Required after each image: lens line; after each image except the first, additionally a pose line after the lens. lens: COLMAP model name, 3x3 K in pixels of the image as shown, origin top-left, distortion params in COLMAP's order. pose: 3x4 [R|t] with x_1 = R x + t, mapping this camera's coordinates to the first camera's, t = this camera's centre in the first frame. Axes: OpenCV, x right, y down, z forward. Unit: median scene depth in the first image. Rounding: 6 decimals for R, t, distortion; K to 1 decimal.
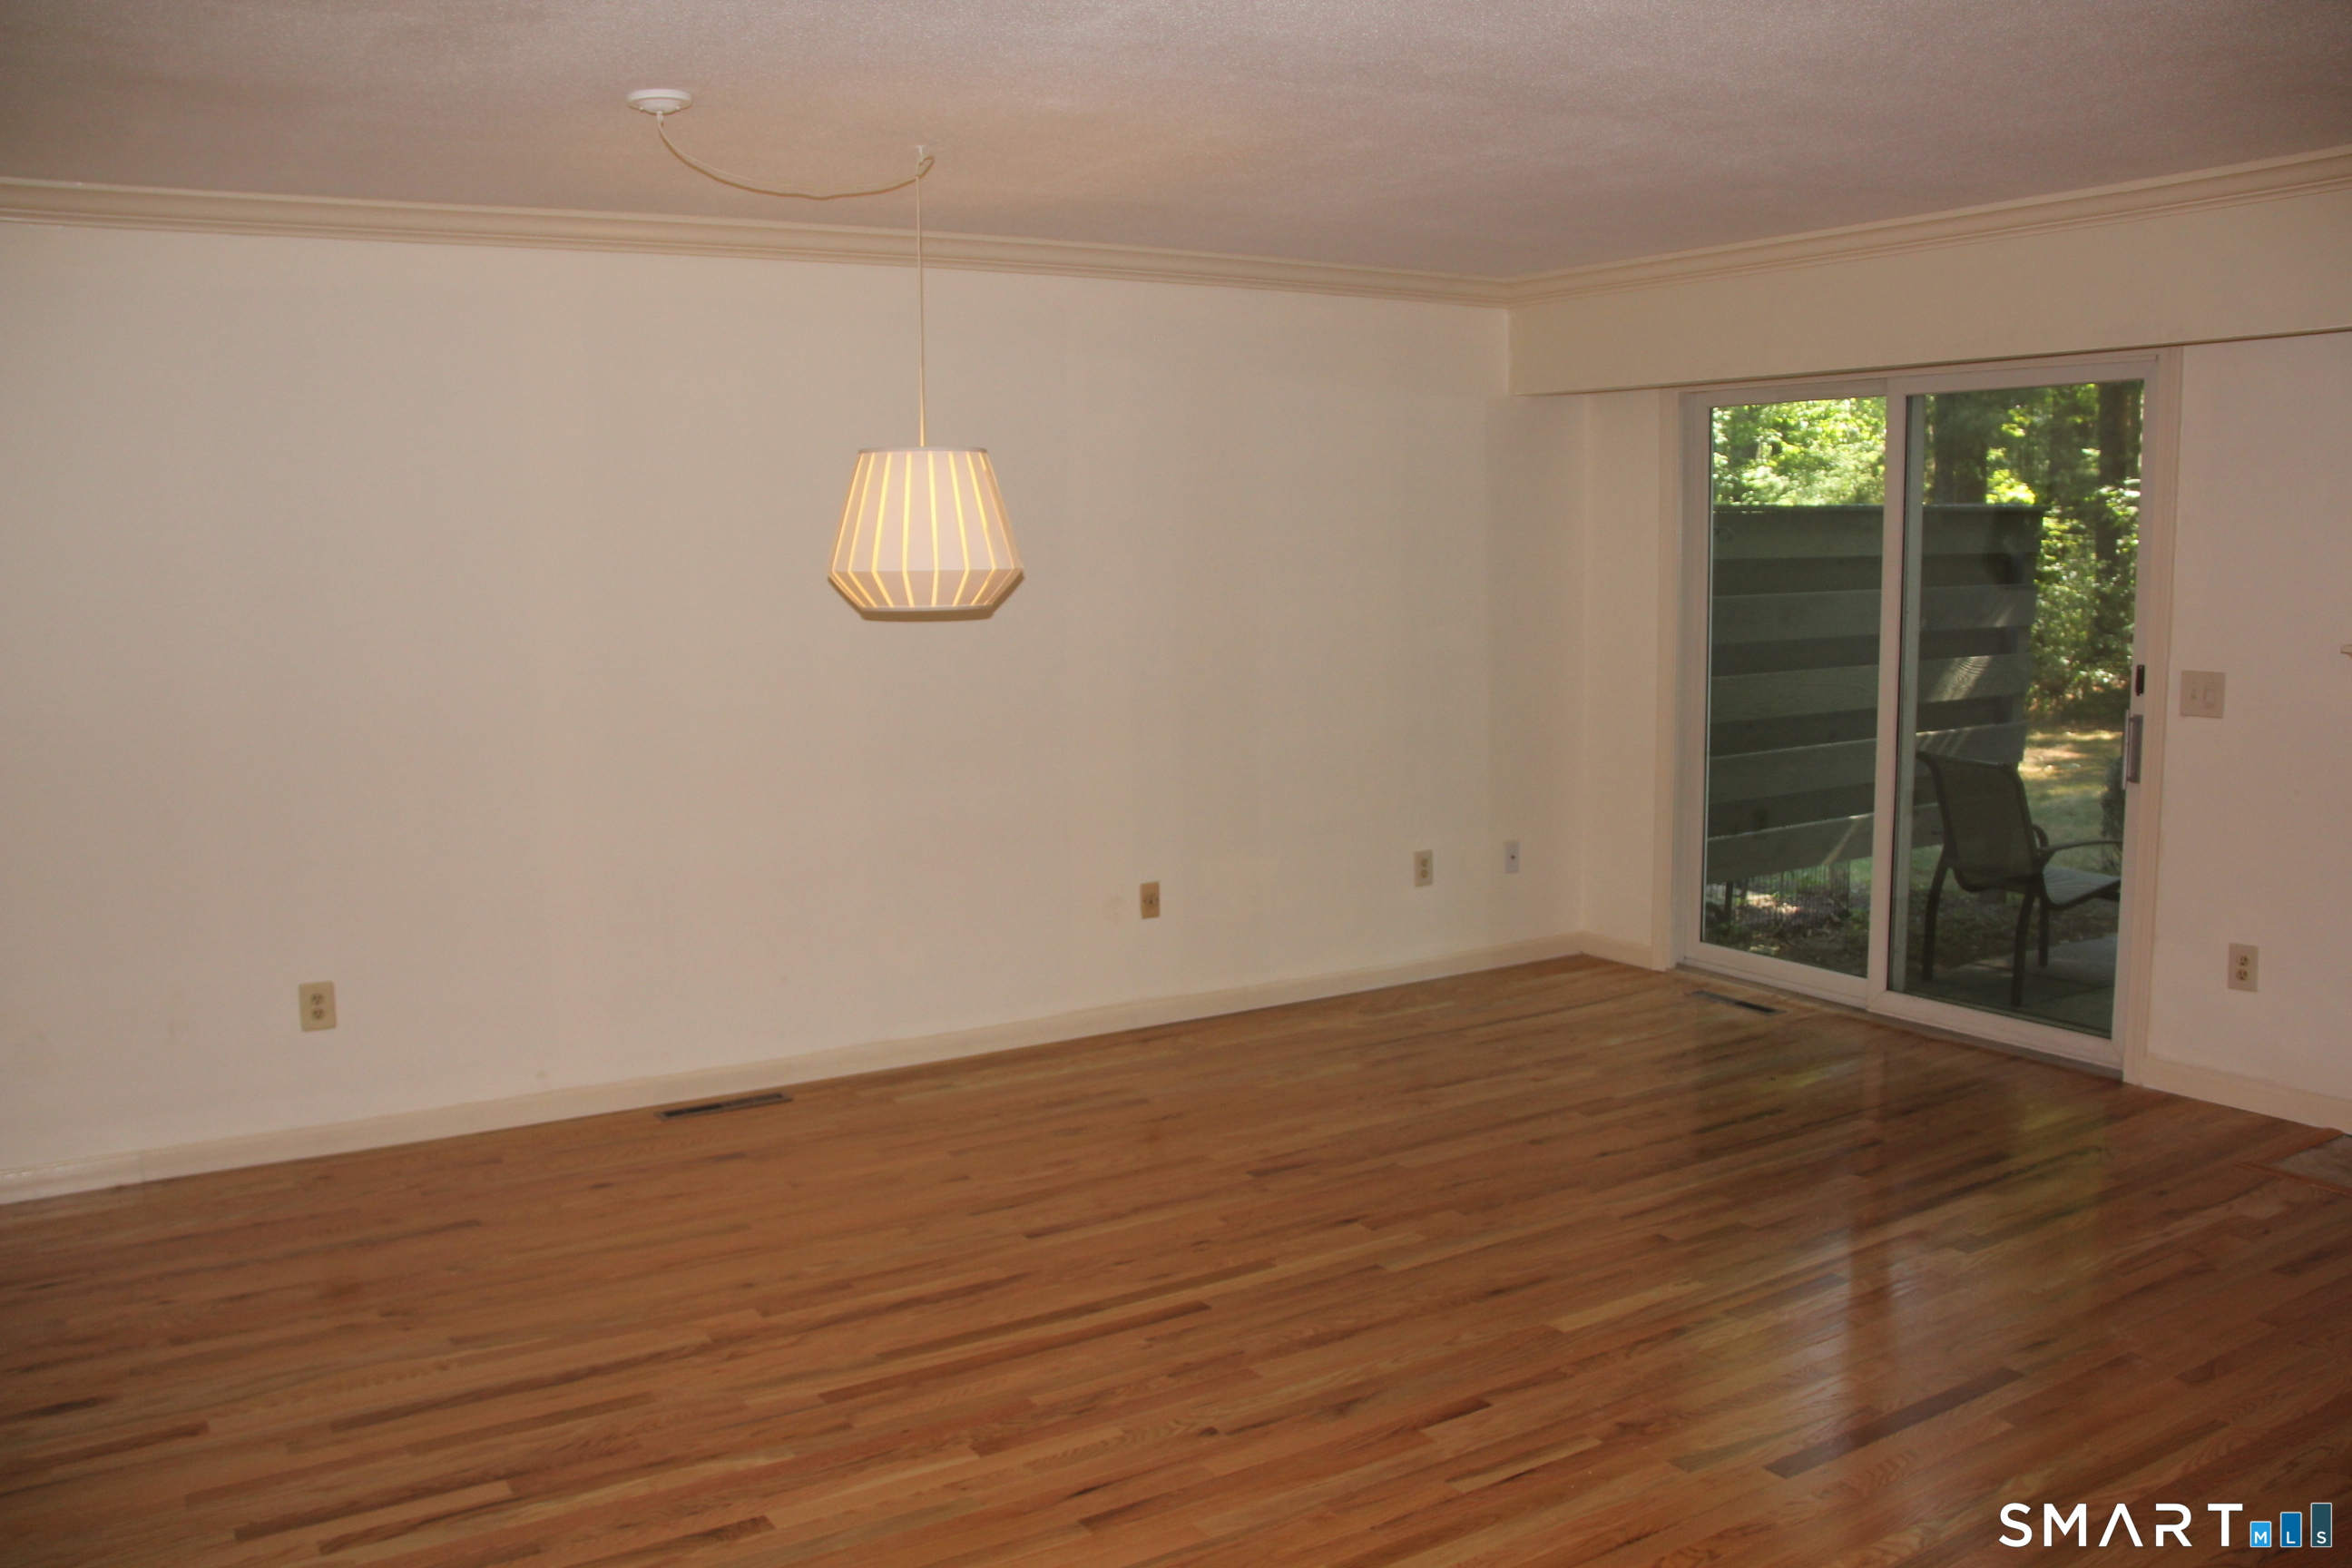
lens RADIAL K [[1983.4, 0, 1169.6], [0, 1983.4, 769.8], [0, 0, 1]] dist [-0.186173, 0.153885]
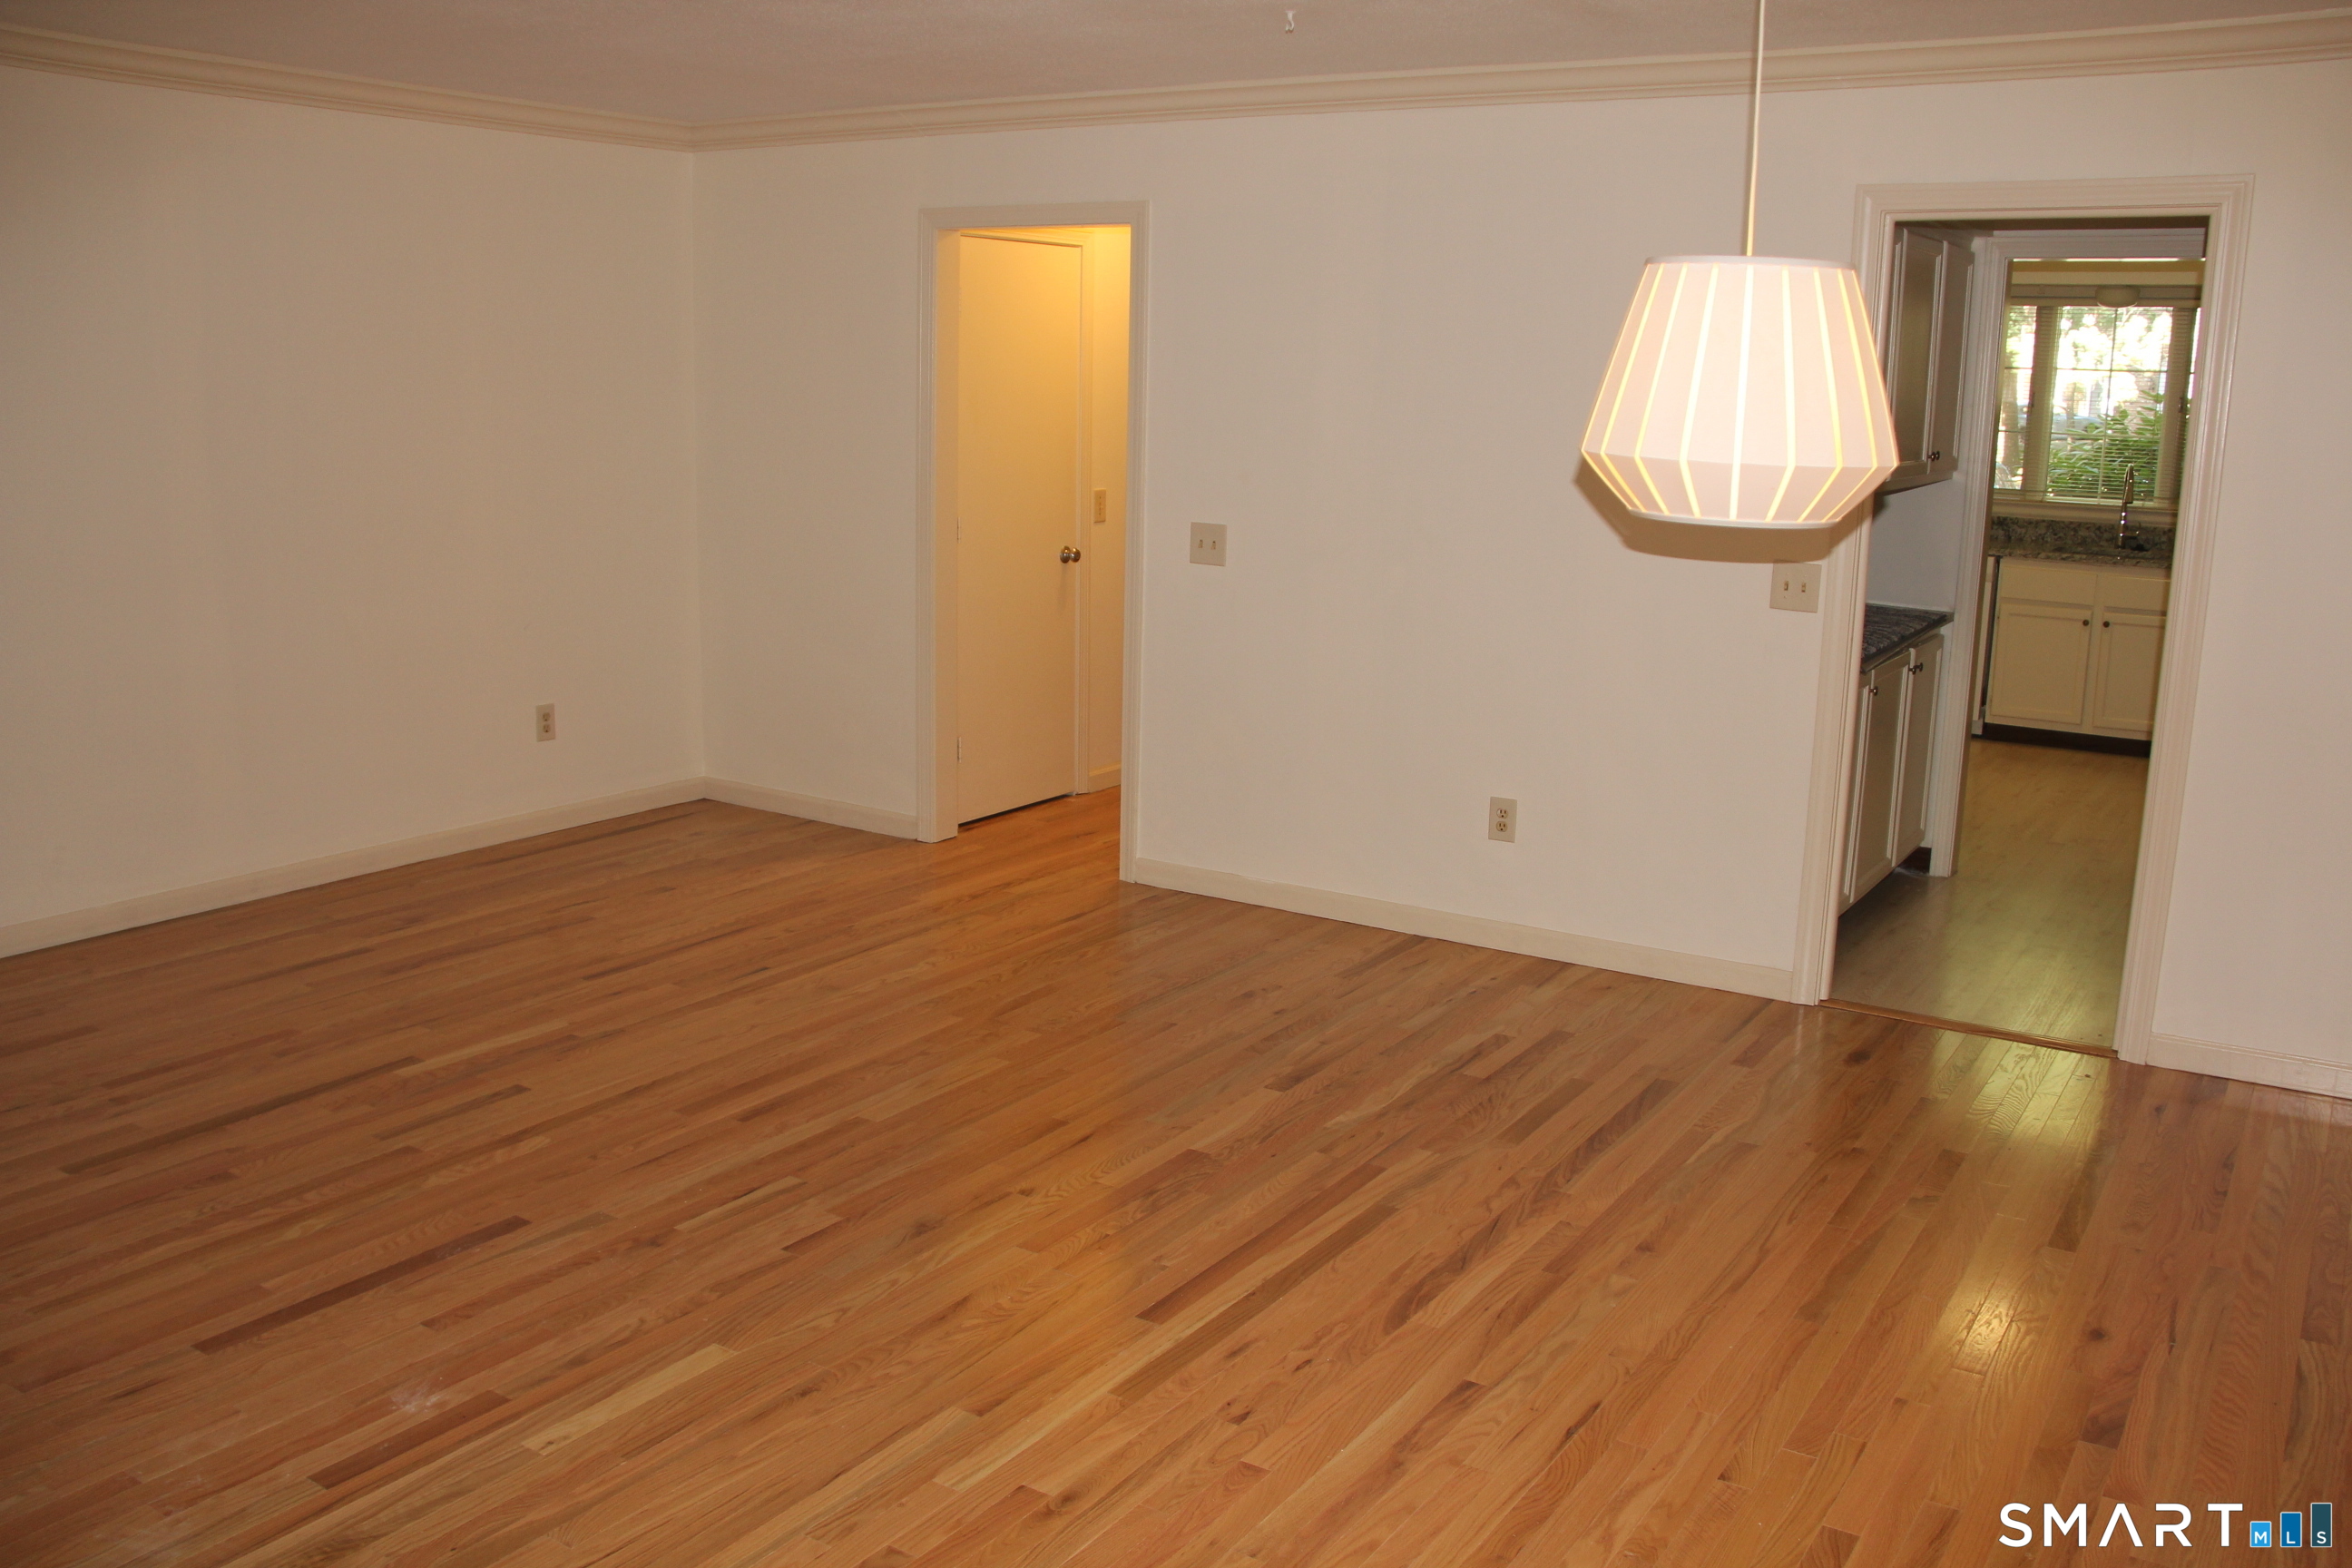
lens RADIAL K [[1983.4, 0, 1178.3], [0, 1983.4, 759.5], [0, 0, 1]] dist [-0.186173, 0.153885]
pose [[-0.906976, 0.078215, -0.413856, 0.308938], [-0.056478, 0.951146, 0.303532, -0.193999], [0.417378, 0.298670, -0.858249, 1.532494]]
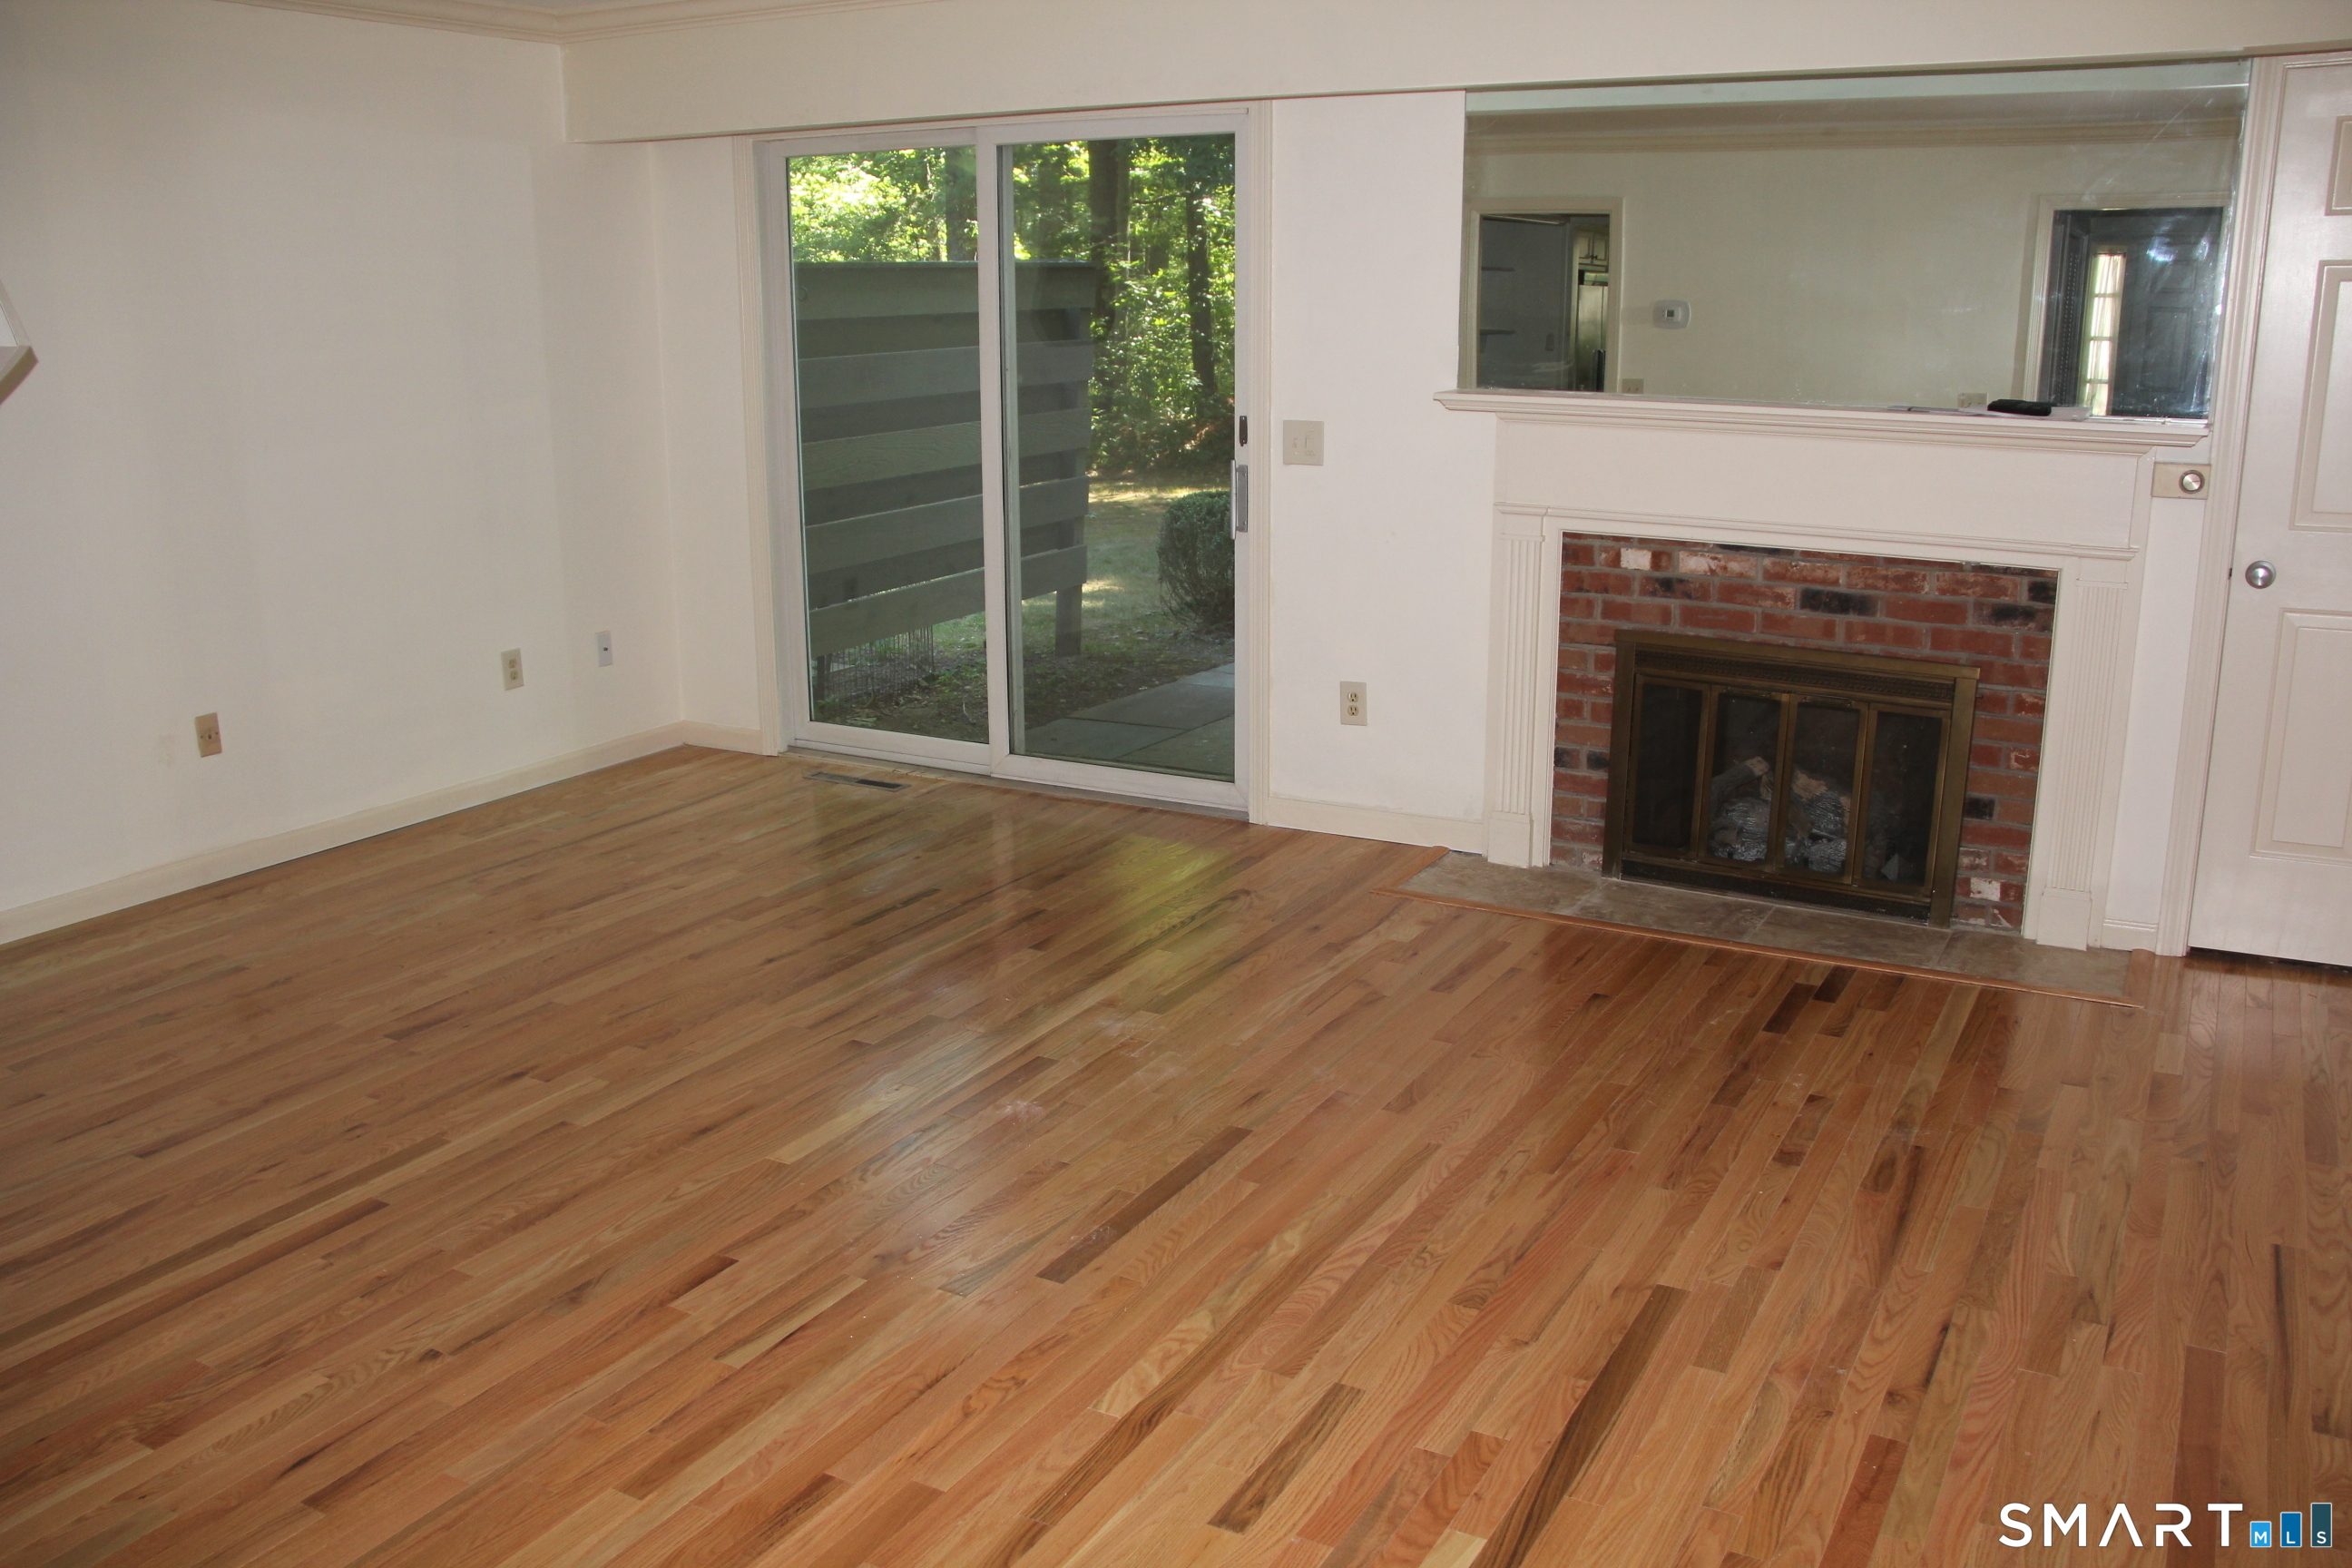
lens RADIAL K [[1983.4, 0, 1171.7], [0, 1983.4, 794.7], [0, 0, 1]] dist [-0.186173, 0.153885]
pose [[0.877497, -0.111835, 0.466361, -0.046739], [0.050678, 0.988609, 0.141717, -0.007513], [-0.476898, -0.100722, 0.873169, 0.100042]]
